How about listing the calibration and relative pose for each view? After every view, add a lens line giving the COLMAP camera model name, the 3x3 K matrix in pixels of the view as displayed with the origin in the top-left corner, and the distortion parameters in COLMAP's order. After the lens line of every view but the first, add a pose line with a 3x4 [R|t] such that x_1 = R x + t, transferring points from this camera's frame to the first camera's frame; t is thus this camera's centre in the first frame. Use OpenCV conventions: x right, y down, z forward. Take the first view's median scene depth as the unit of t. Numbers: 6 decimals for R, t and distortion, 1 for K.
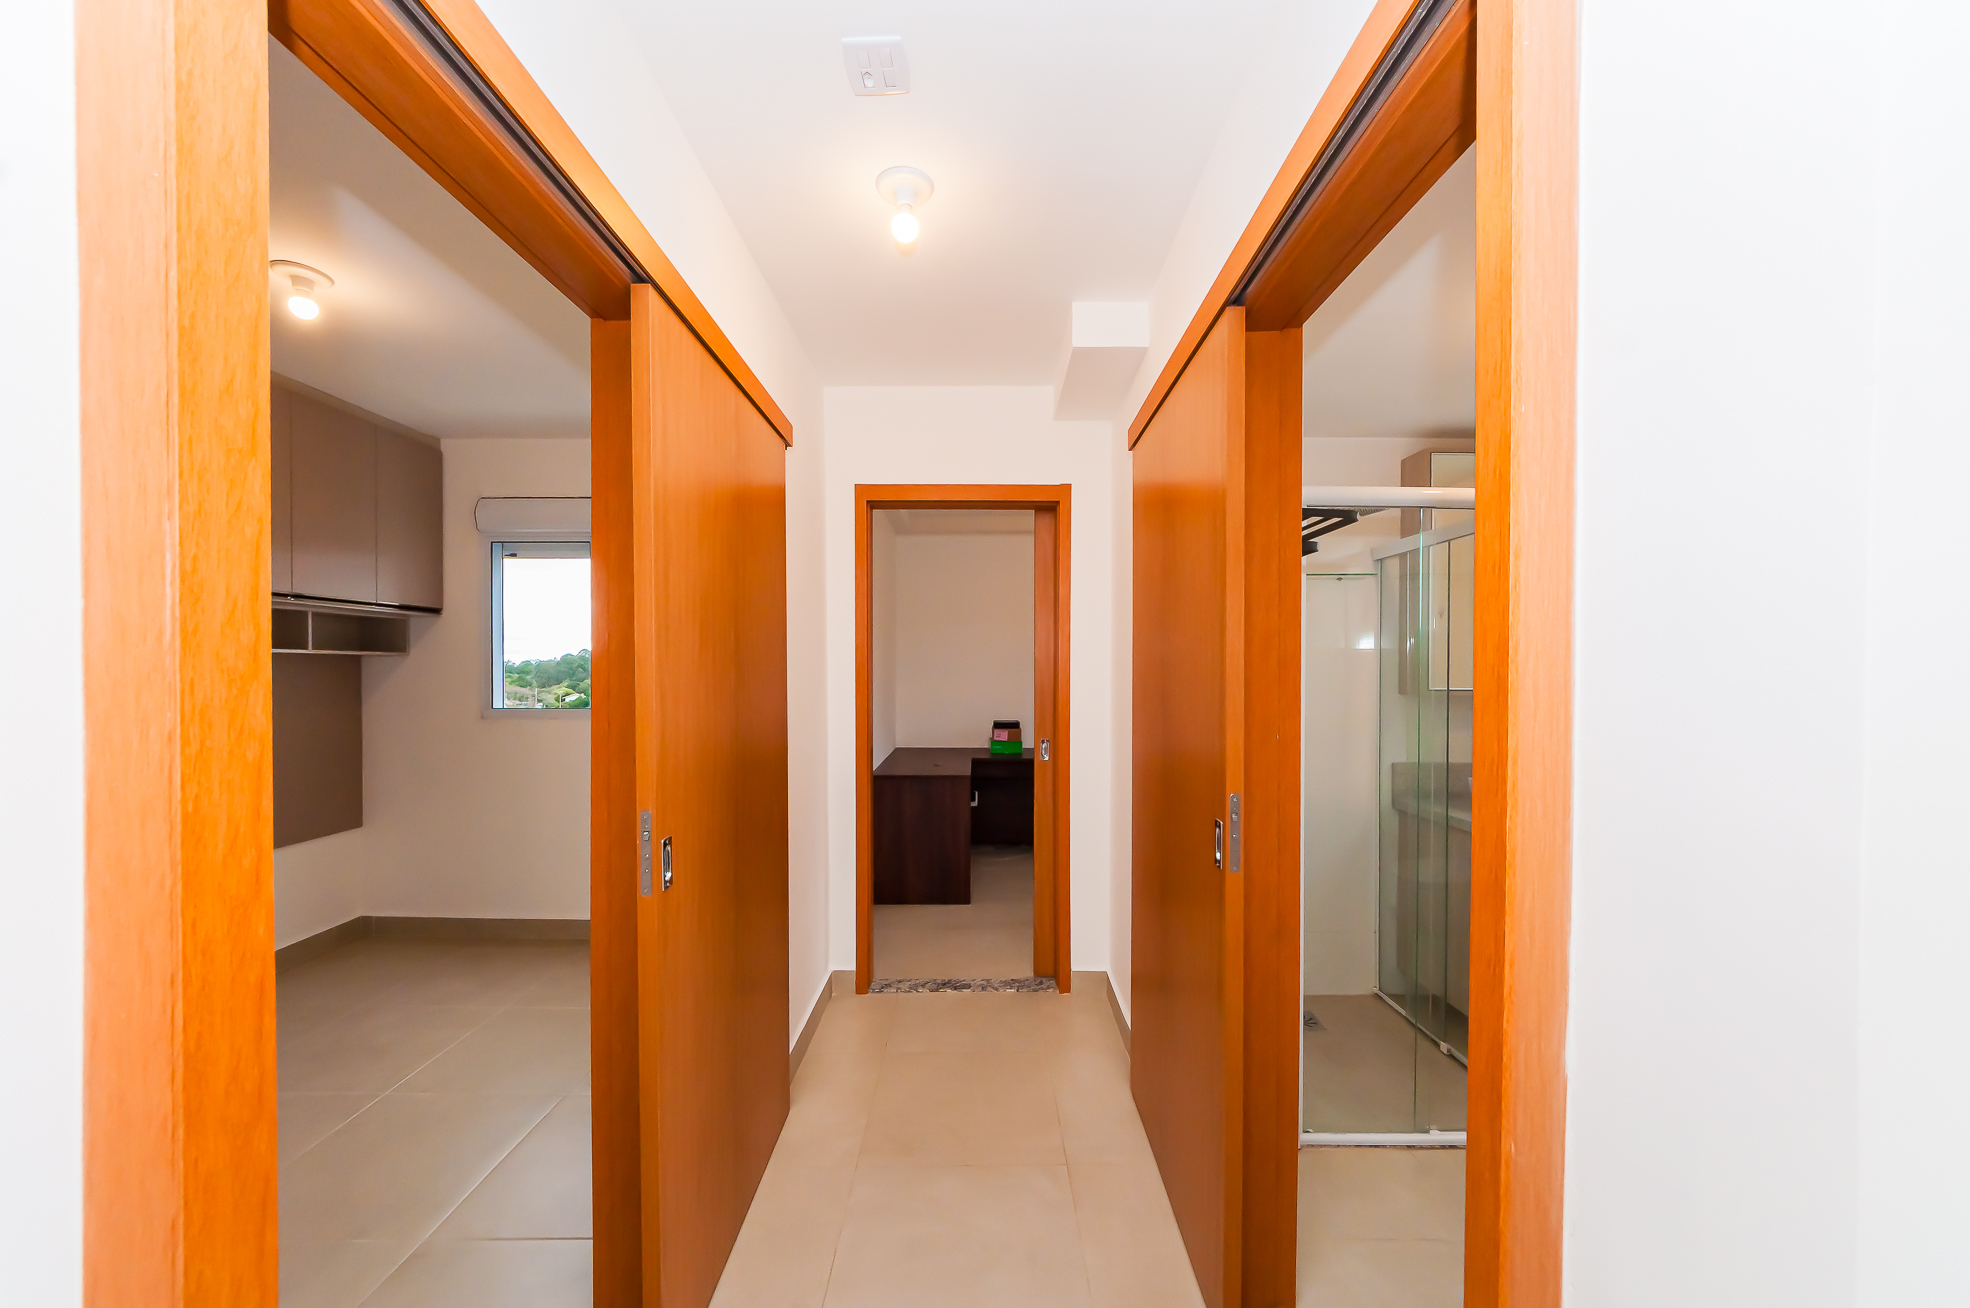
lens RADIAL K [[718.5, 0, 978.1], [0, 718.5, 672.1], [0, 0, 1]] dist [-0.003144, -0.000287]
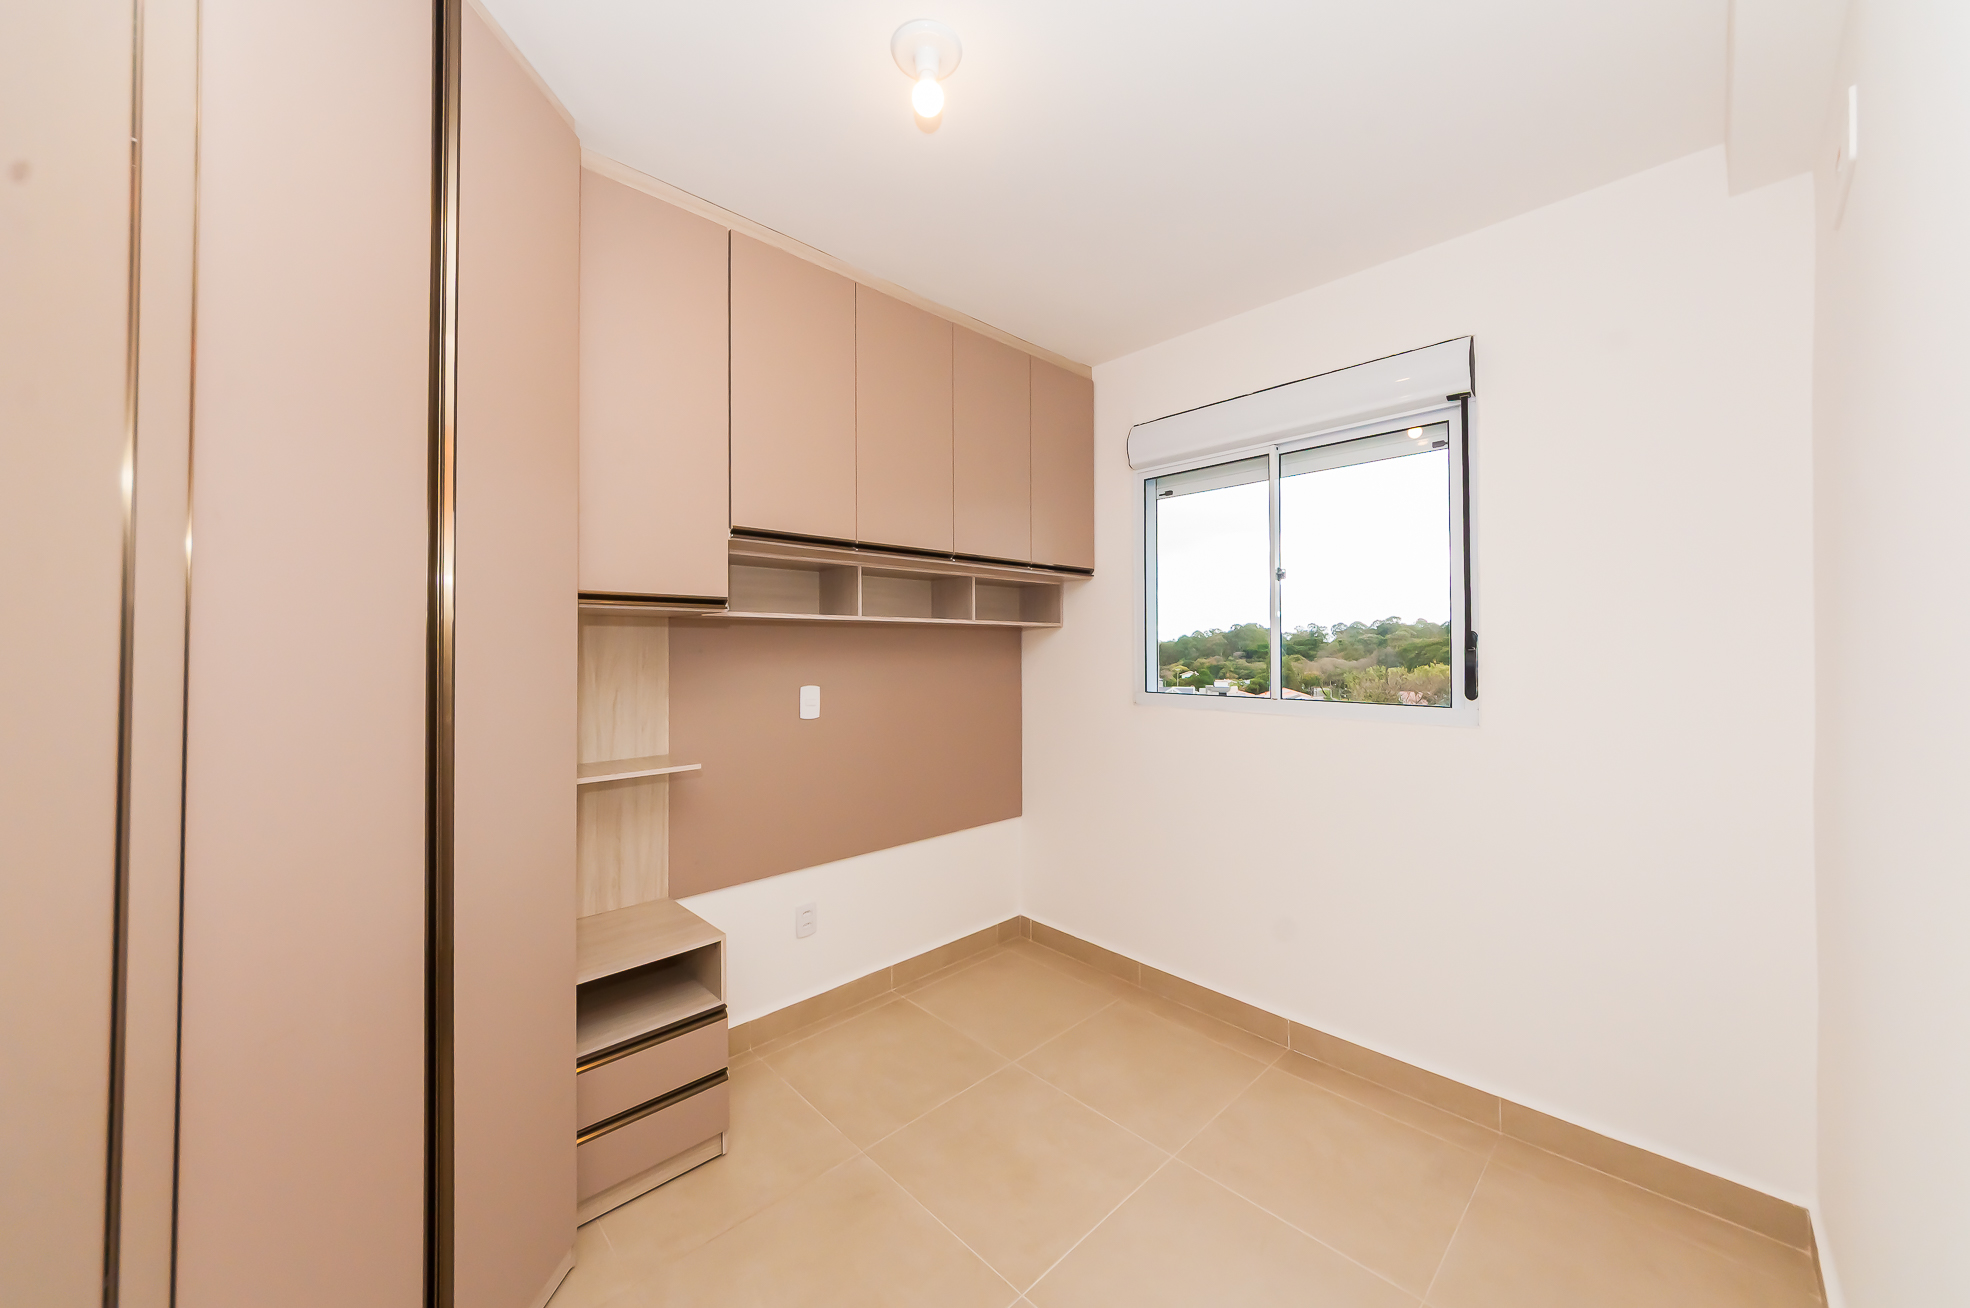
lens RADIAL K [[702.6, 0, 982.8], [0, 702.6, 646.9], [0, 0, 1]] dist [-0.005717, 0.001938]
pose [[0.699519, -0.001792, -0.714612, -0.275632], [-0.003722, 0.999974, -0.006151, 0.007246], [0.714604, 0.006962, 0.699494, 0.366335]]
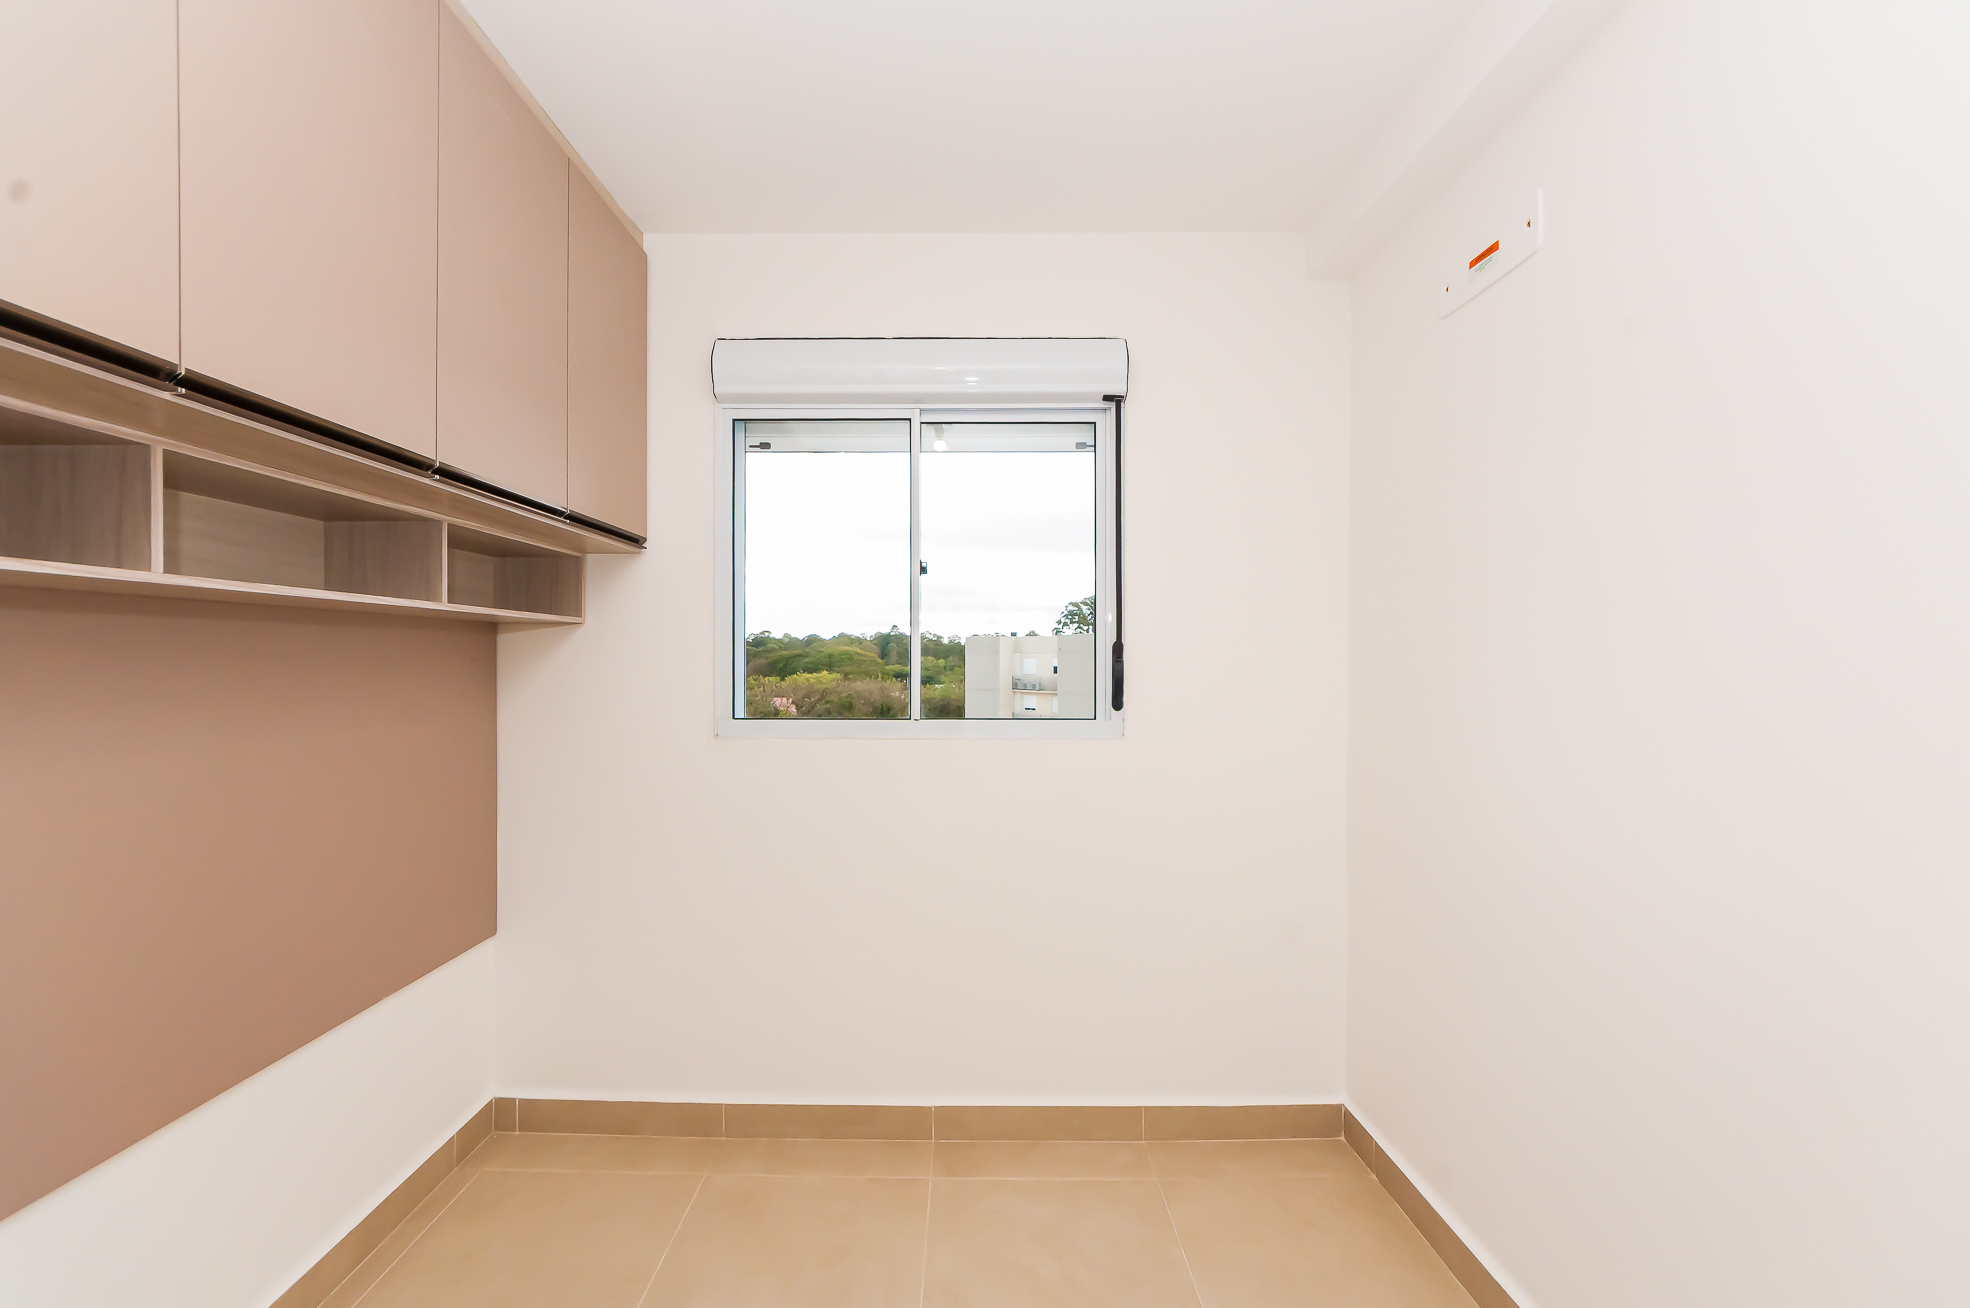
lens RADIAL K [[712.5, 0, 960.0], [0, 712.5, 662.6], [0, 0, 1]] dist [0.013335, -0.000003]
pose [[0.999994, 0.002323, 0.002641, -0.546719], [-0.002318, 0.999996, -0.001674, 0.008192], [-0.002645, 0.001667, 0.999995, 0.483607]]
